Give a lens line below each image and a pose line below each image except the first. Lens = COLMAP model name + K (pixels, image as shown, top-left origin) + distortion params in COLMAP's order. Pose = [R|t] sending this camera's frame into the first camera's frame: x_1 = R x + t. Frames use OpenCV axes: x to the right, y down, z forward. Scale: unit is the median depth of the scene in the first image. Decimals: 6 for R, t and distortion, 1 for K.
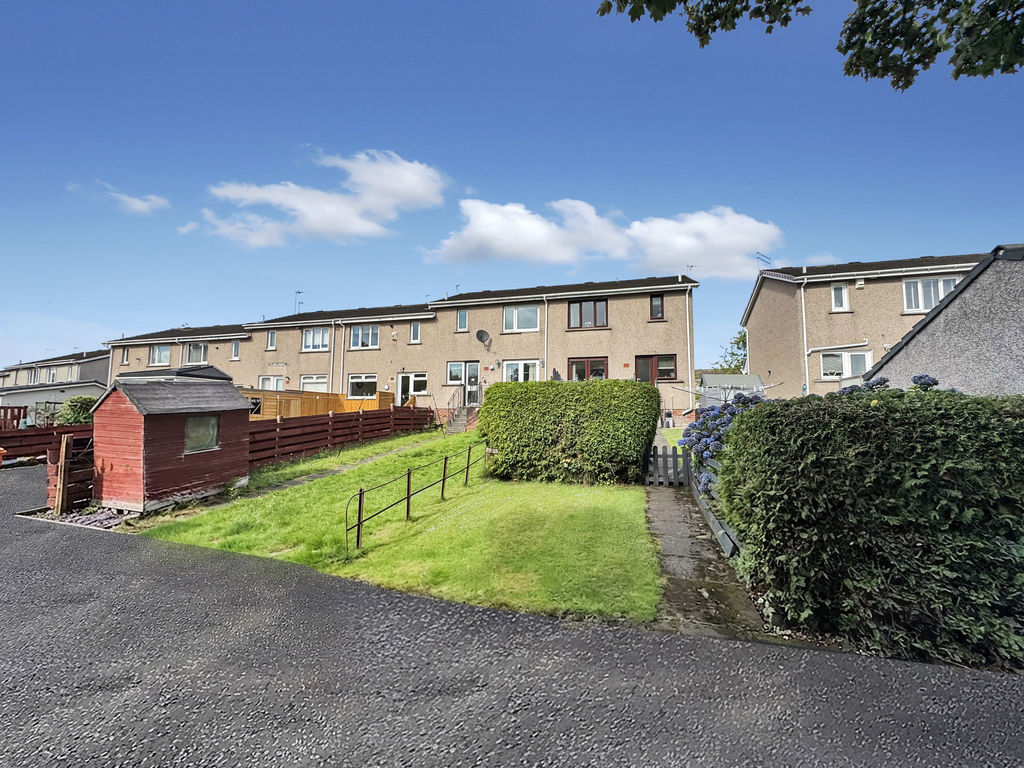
lens RADIAL K [[405.0, 0, 512.0], [0, 405.0, 384.0], [0, 0, 1]] dist [-0.022072, 0.000145]
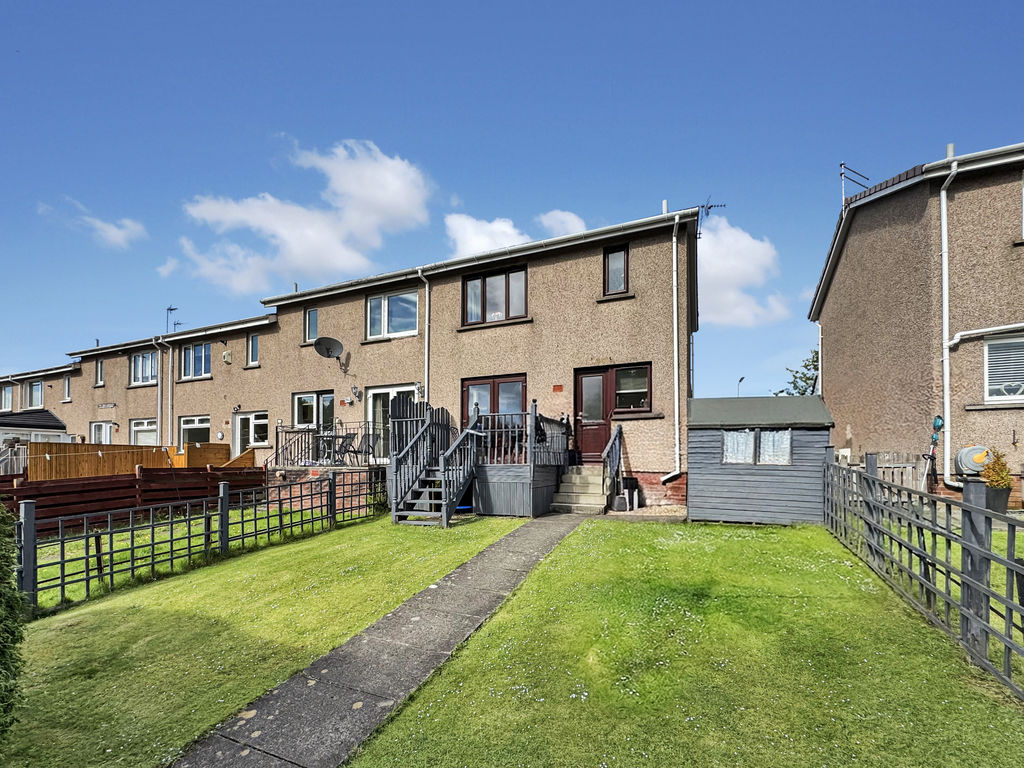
lens RADIAL K [[435.4, 0, 511.8], [0, 435.4, 458.9], [0, 0, 1]] dist [-0.000170, -0.000064]
pose [[0.991470, -0.004956, -0.130240, 0.263667], [0.012468, 0.998300, 0.056929, 0.011860], [0.129736, -0.058067, 0.989847, 0.373084]]
